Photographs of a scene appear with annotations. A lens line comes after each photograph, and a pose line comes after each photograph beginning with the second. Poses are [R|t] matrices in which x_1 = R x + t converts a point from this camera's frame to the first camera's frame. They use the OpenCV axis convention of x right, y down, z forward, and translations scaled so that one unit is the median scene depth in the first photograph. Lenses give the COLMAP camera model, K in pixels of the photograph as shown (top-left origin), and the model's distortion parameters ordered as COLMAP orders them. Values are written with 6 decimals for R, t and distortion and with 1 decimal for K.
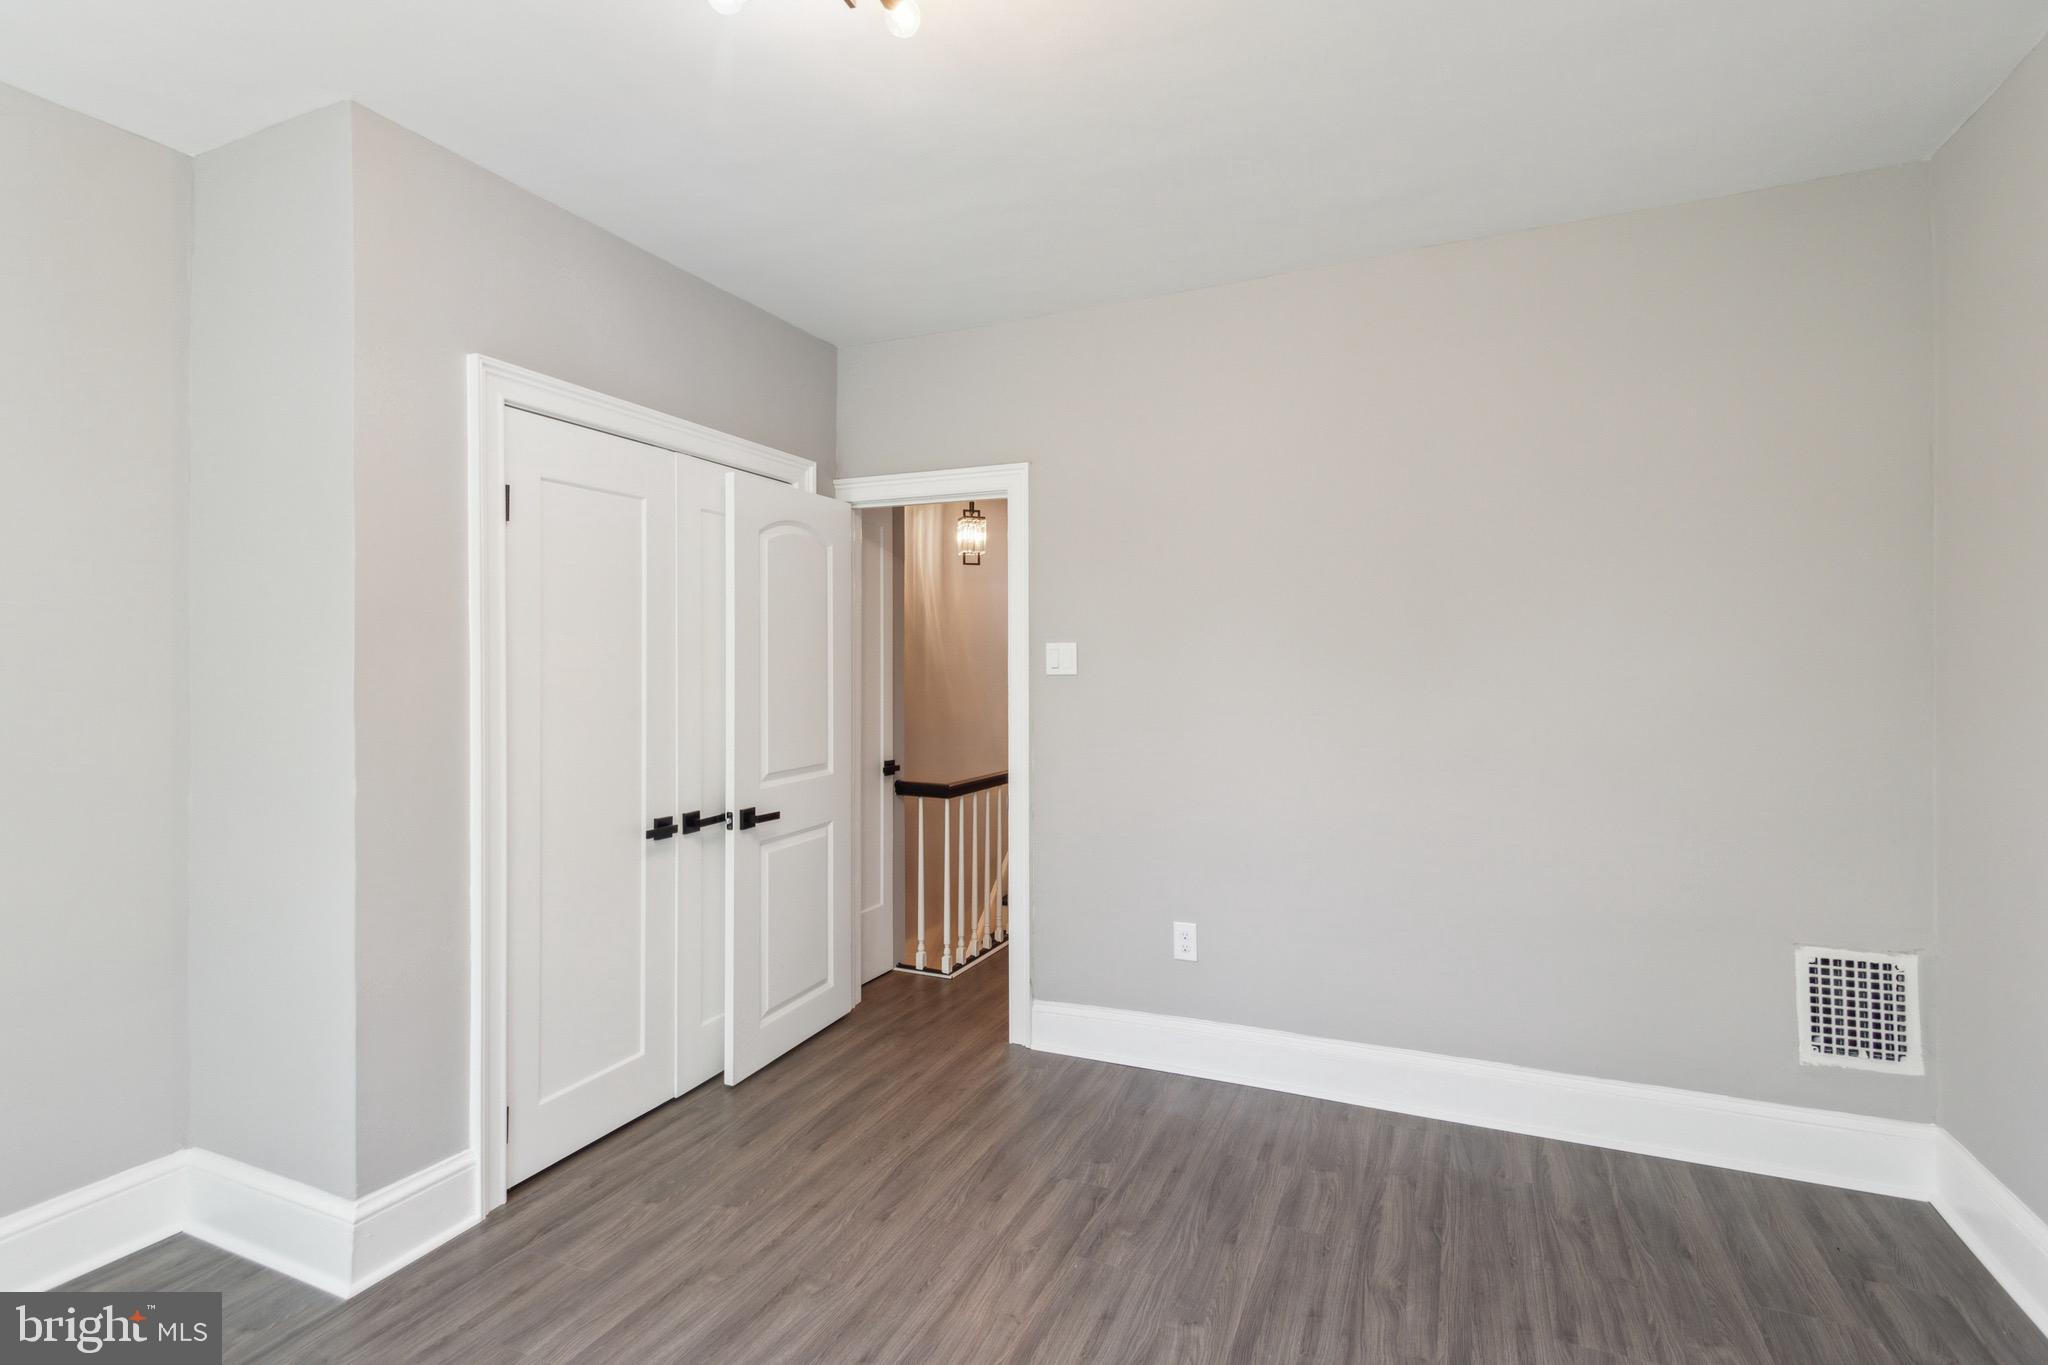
lens RADIAL K [[986.7, 0, 1033.2], [0, 986.7, 671.4], [0, 0, 1]] dist [0.015100, -0.000677]
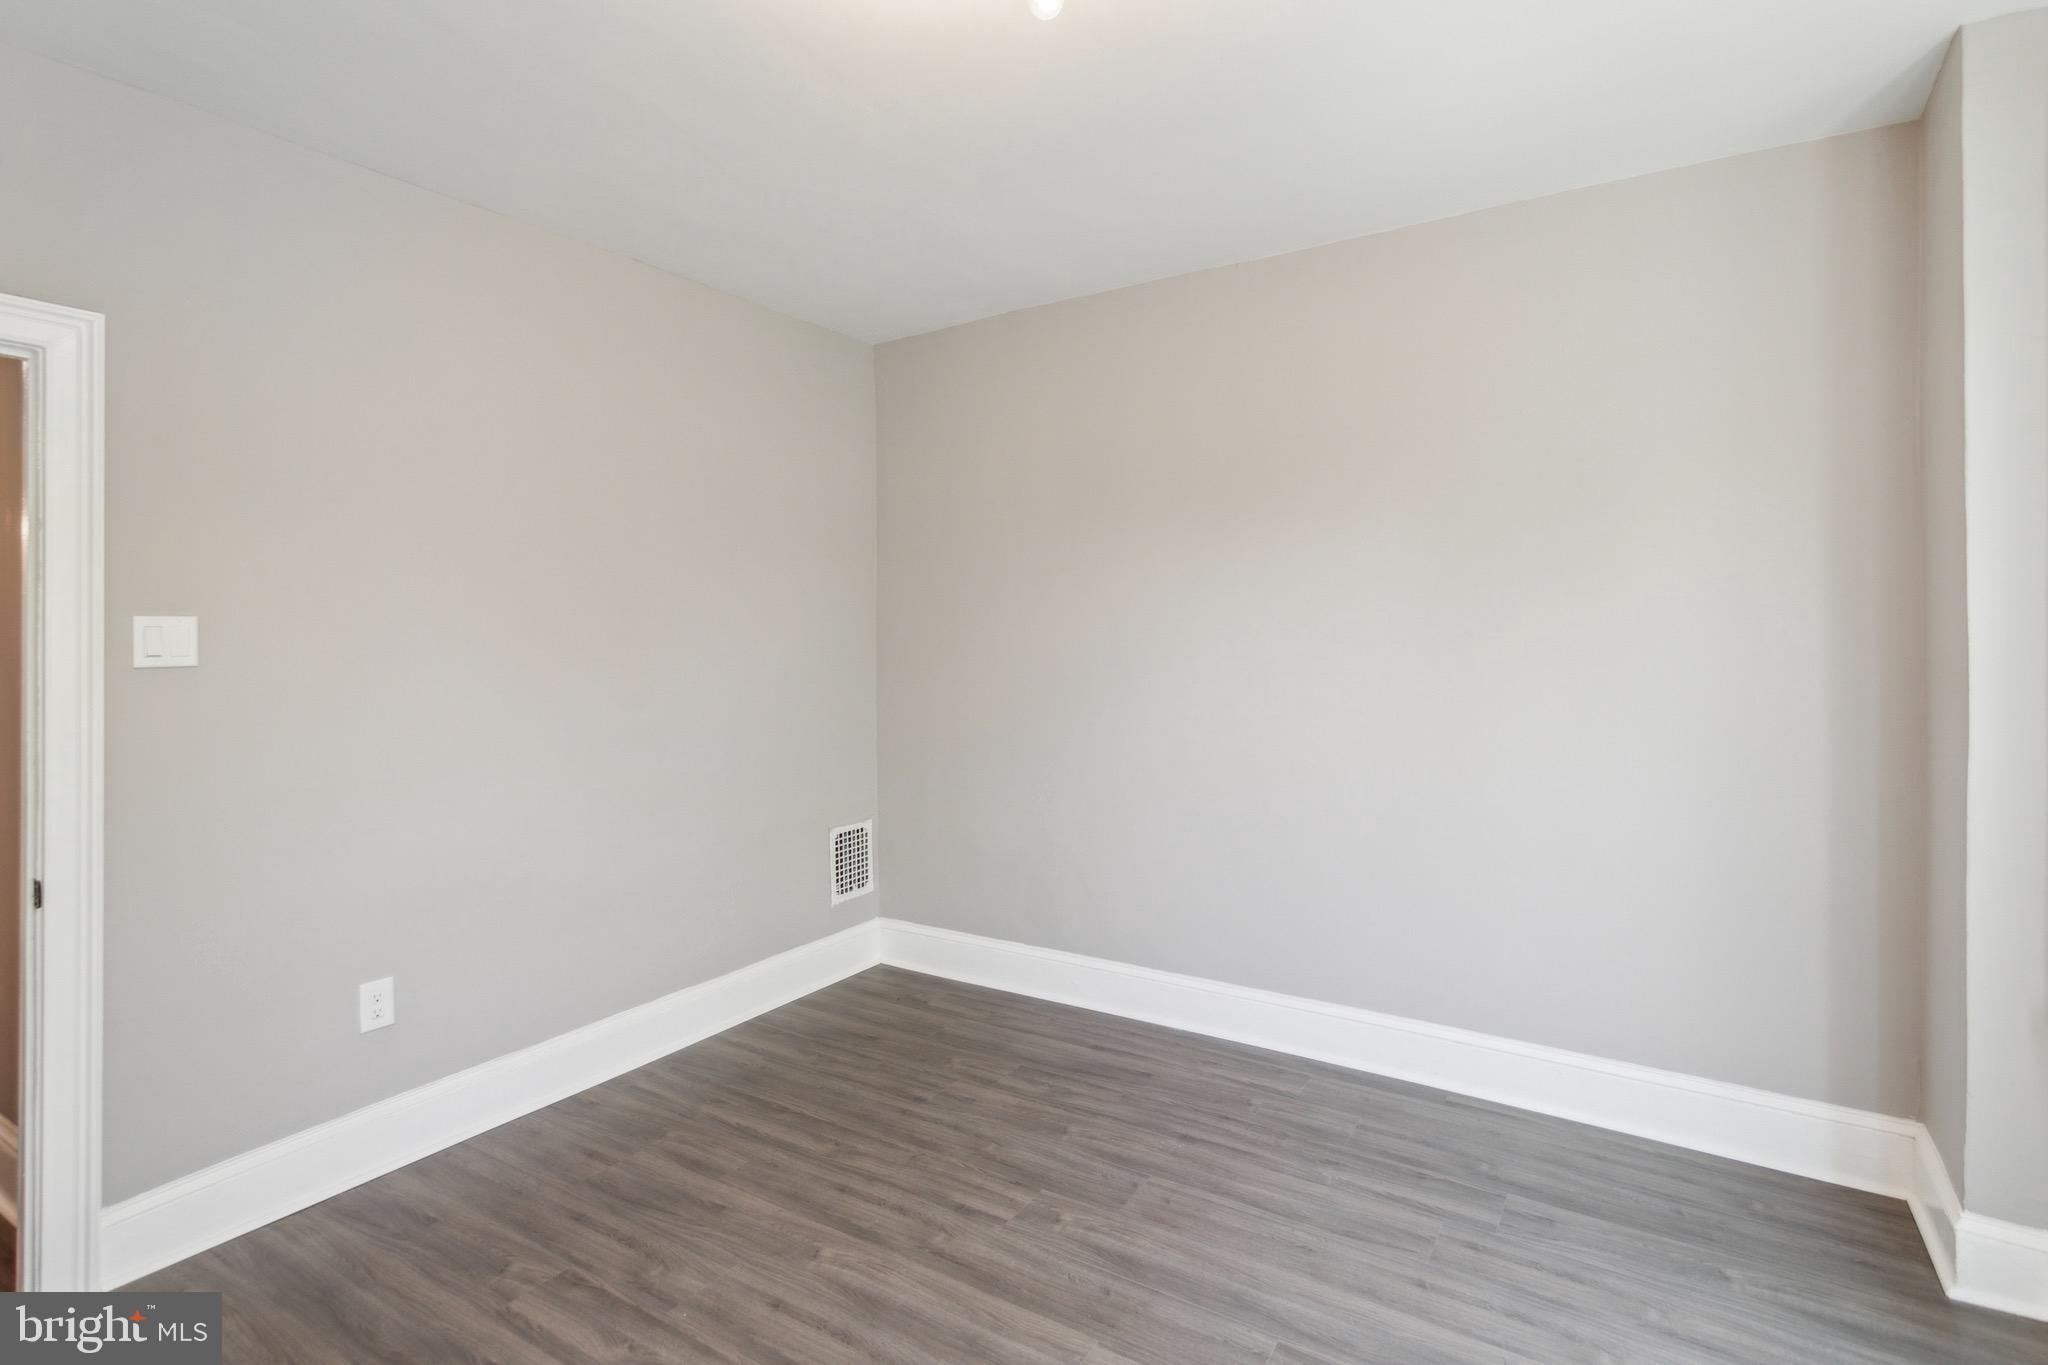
lens RADIAL K [[986.7, 0, 1020.9], [0, 986.7, 661.0], [0, 0, 1]] dist [0.015100, -0.000677]
pose [[0.171065, -0.020378, 0.985049, -0.685167], [0.019151, 0.999666, 0.017354, -0.001094], [-0.985074, 0.015896, 0.171398, 0.472198]]
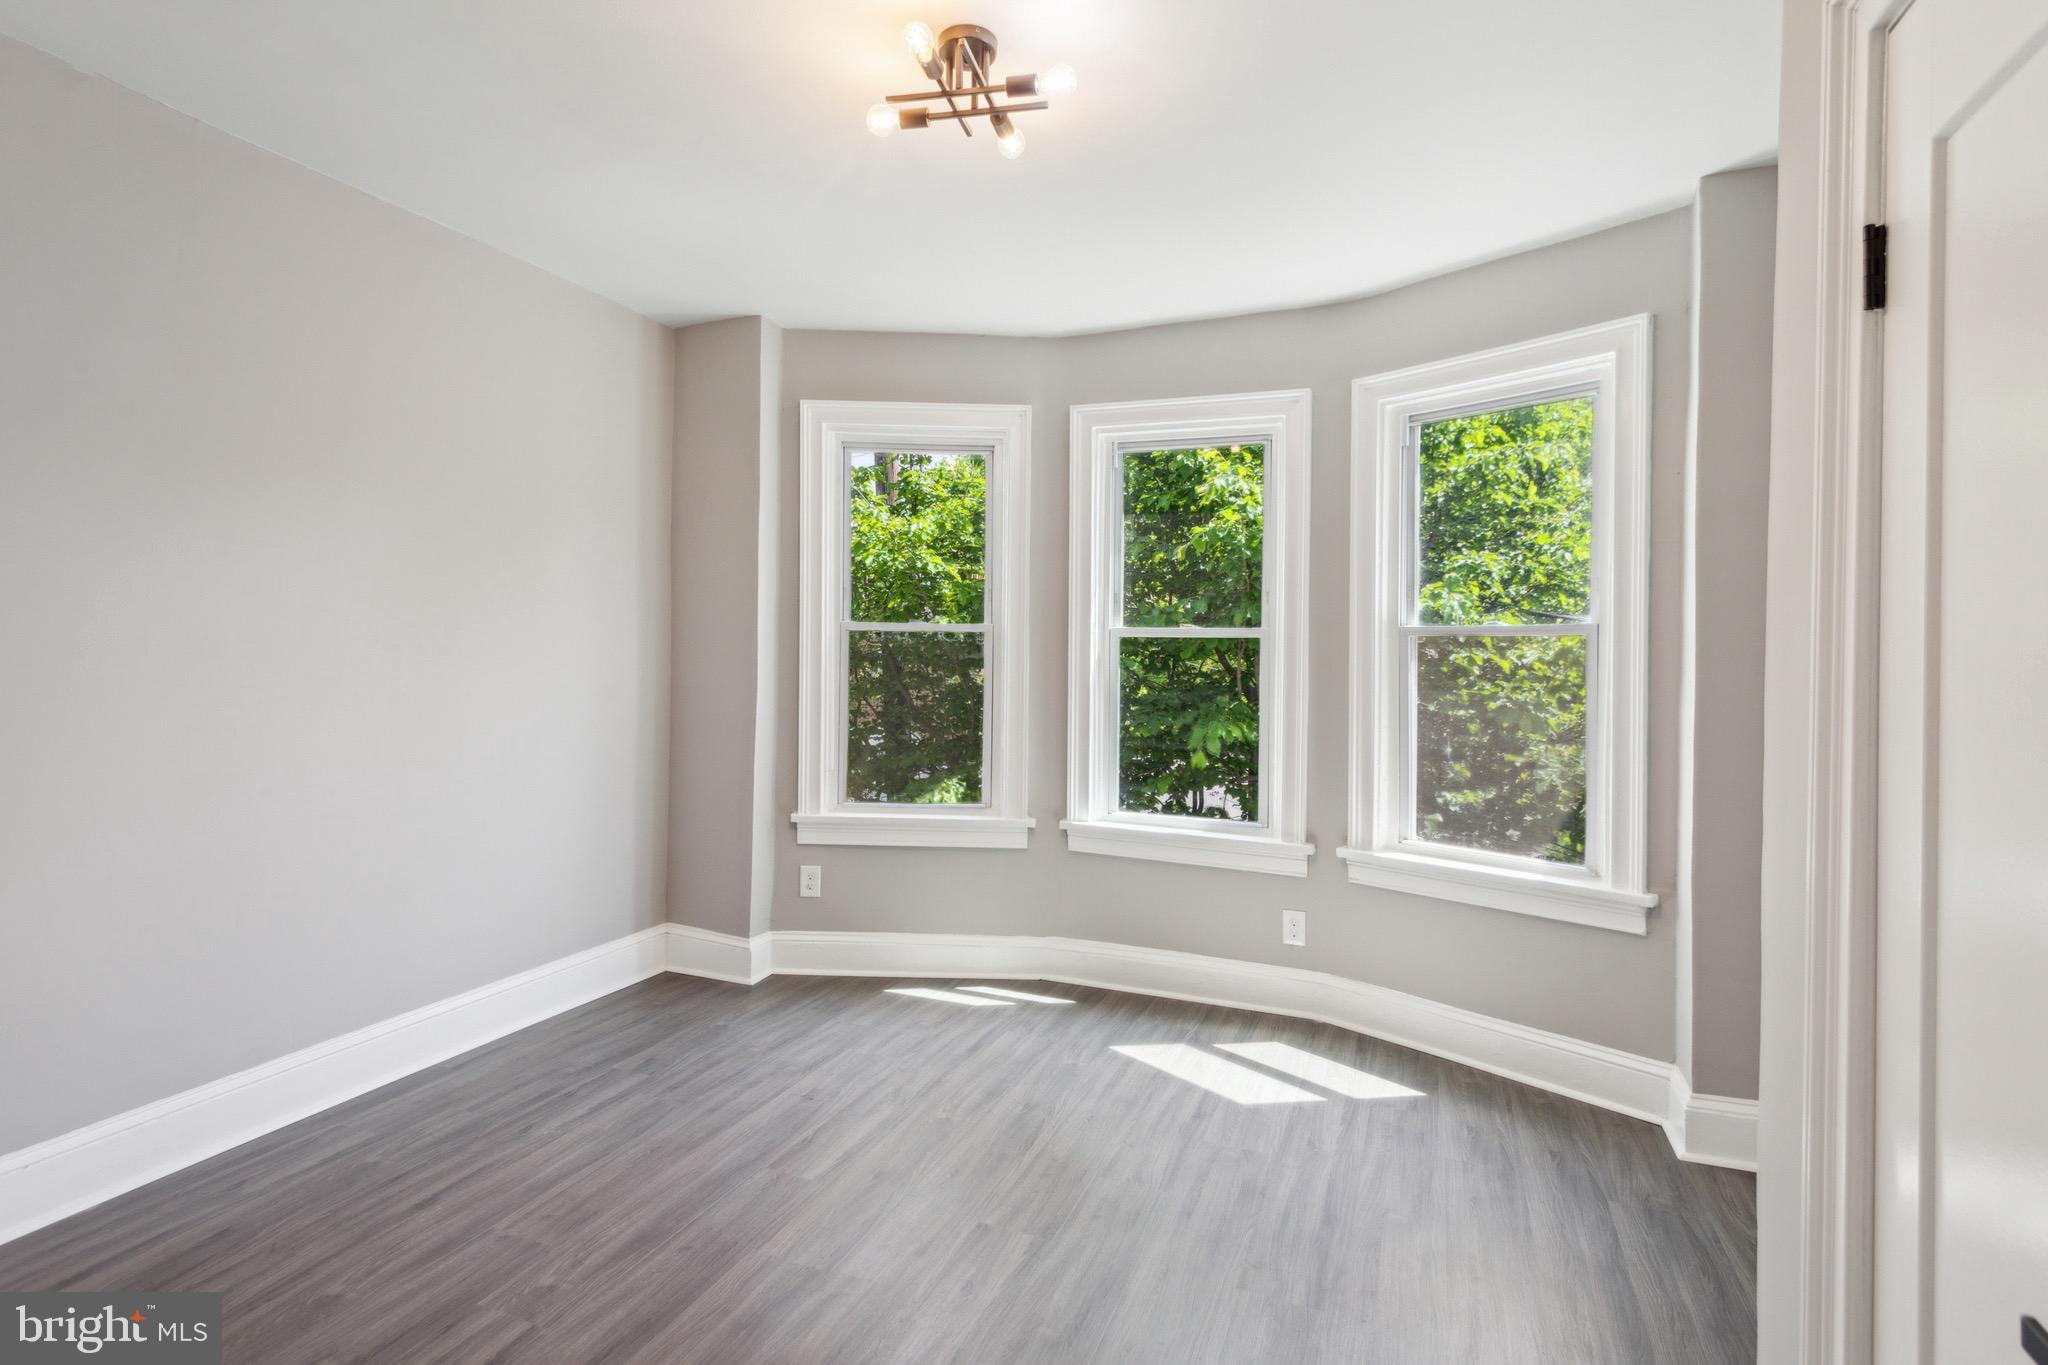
lens RADIAL K [[986.7, 0, 1016.5], [0, 986.7, 671.8], [0, 0, 1]] dist [0.015100, -0.000677]
pose [[-0.999915, -0.011876, 0.005464, 0.162373], [-0.011635, 0.999042, 0.042188, -0.006104], [-0.005959, 0.042121, -0.999095, 1.956806]]
